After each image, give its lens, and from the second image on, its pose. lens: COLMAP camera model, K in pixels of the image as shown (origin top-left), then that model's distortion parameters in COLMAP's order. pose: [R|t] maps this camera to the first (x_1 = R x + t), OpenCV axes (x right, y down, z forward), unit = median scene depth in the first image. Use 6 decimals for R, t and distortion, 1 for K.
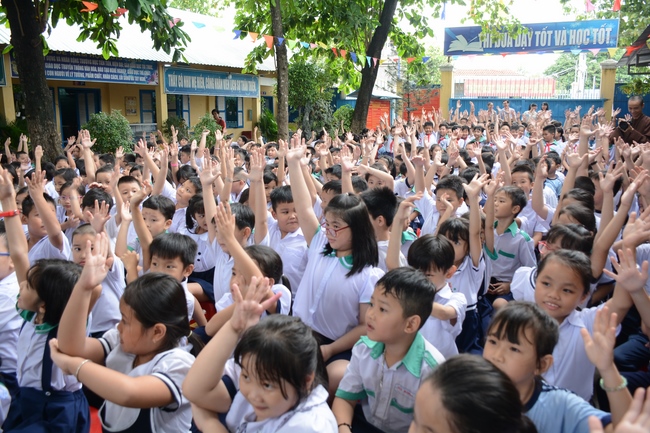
lens RADIAL K [[505.5, 0, 329.3], [0, 505.5, 213.9], [0, 0, 1]] dist [-0.141734, 0.094430]
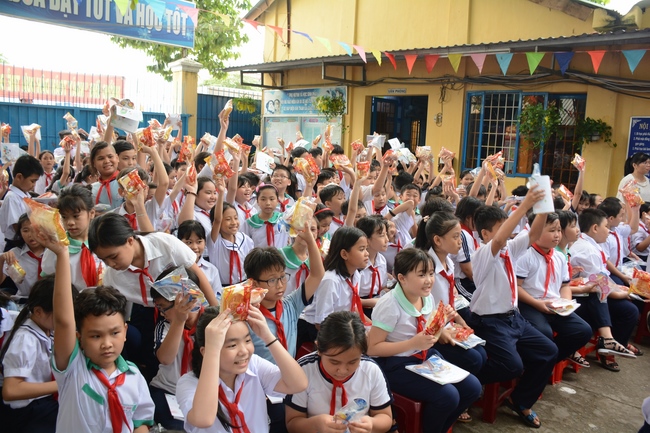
lens RADIAL K [[505.5, 0, 328.4], [0, 505.5, 212.7], [0, 0, 1]] dist [-0.141734, 0.094430]
pose [[0.272804, -0.121272, 0.954396, -0.079162], [0.133016, 0.987251, 0.087425, -0.144048], [-0.952830, 0.103100, 0.285457, 0.667098]]
